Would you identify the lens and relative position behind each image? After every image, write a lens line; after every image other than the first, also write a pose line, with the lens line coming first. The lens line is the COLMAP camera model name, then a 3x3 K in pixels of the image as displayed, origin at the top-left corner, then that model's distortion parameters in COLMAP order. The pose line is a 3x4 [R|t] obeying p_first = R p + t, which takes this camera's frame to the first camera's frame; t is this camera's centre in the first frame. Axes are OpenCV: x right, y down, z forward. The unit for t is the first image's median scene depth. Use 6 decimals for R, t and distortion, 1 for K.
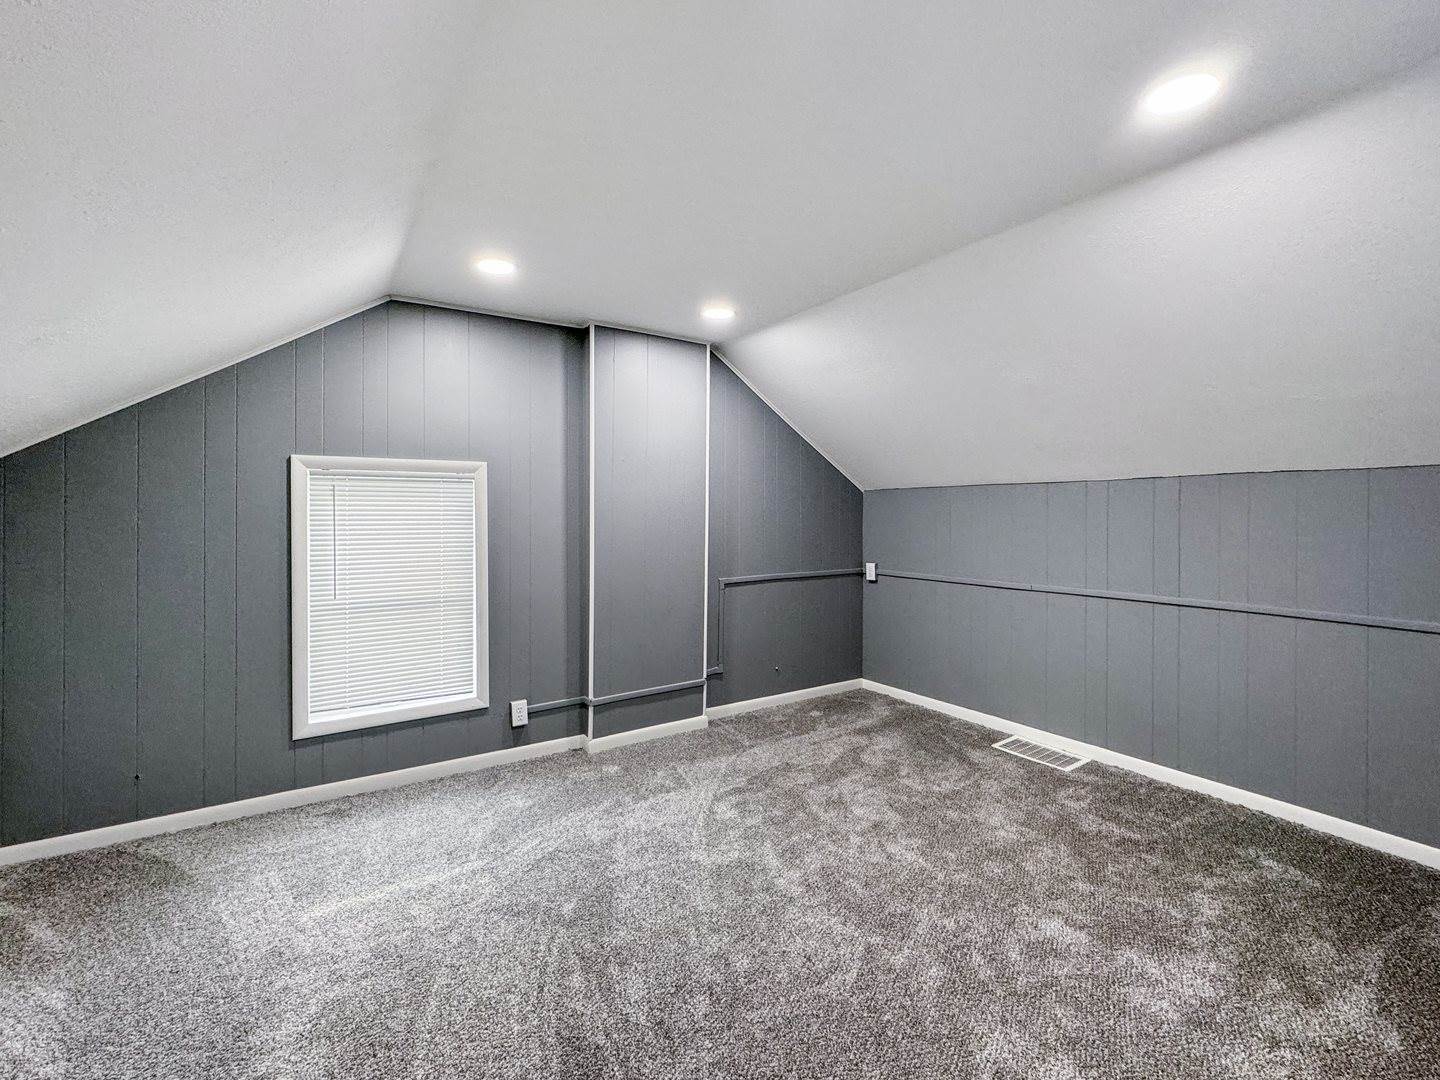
lens RADIAL K [[582.5, 0, 720.0], [0, 582.5, 540.0], [0, 0, 1]] dist [-0.001670, 0.000120]
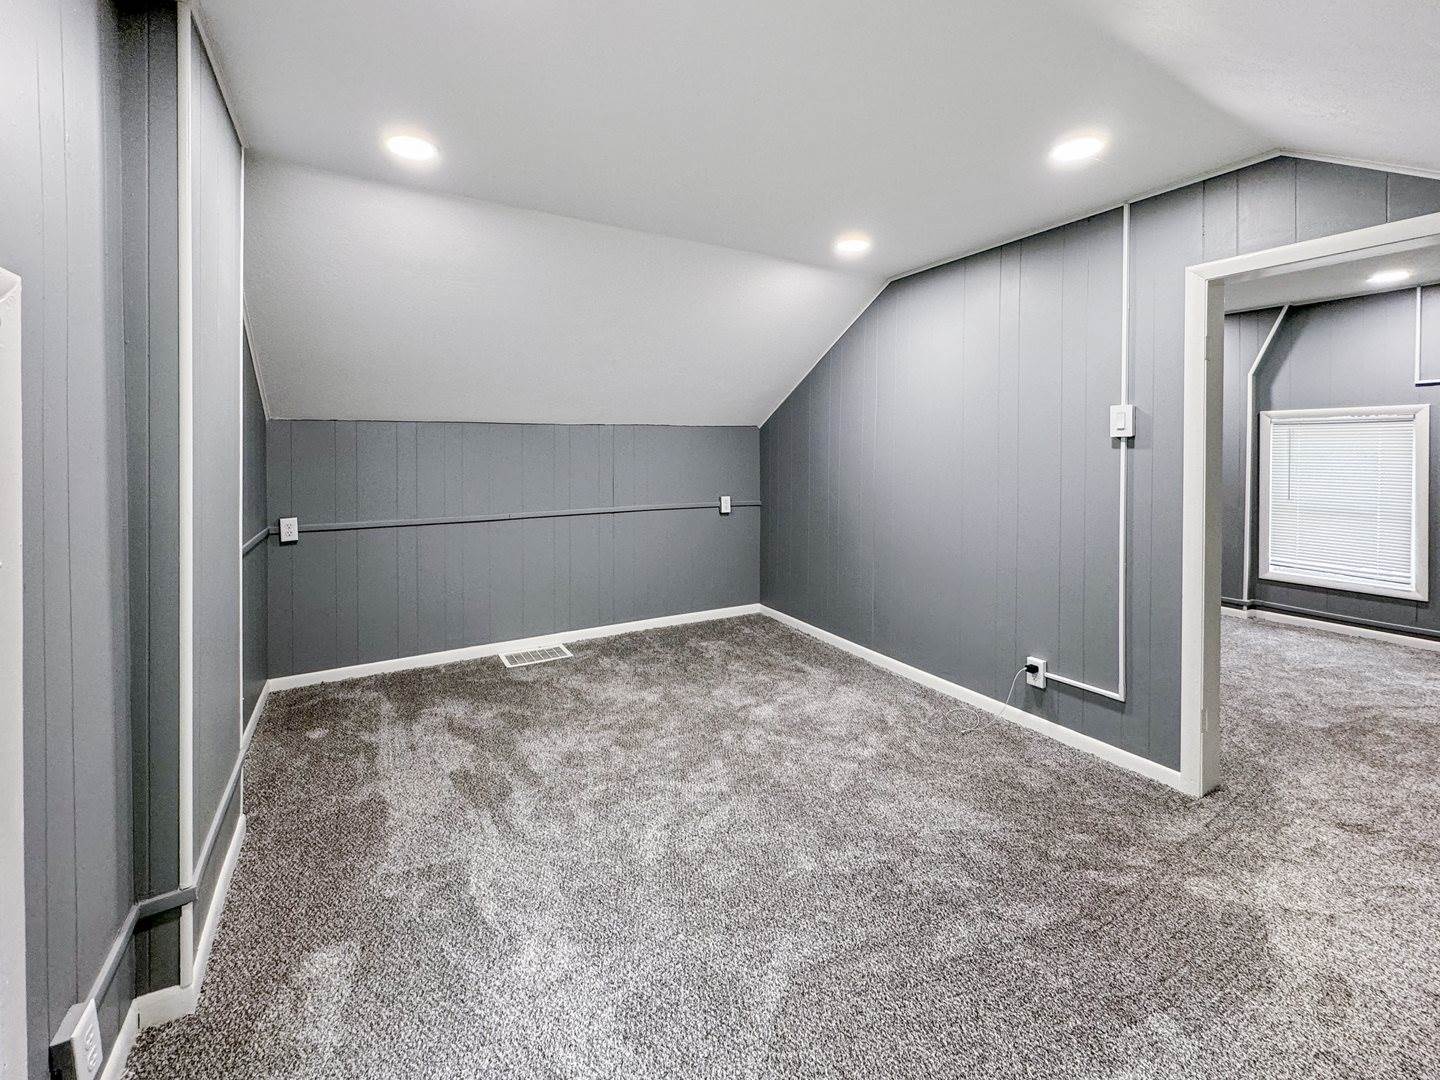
lens RADIAL K [[586.2, 0, 720.2], [0, 586.2, 527.6], [0, 0, 1]] dist [-0.001092, 0.000055]
pose [[0.104725, -0.144481, 0.983950, -0.534213], [0.040011, 0.989202, 0.140993, -0.039003], [-0.993696, 0.024604, 0.109375, 0.503070]]
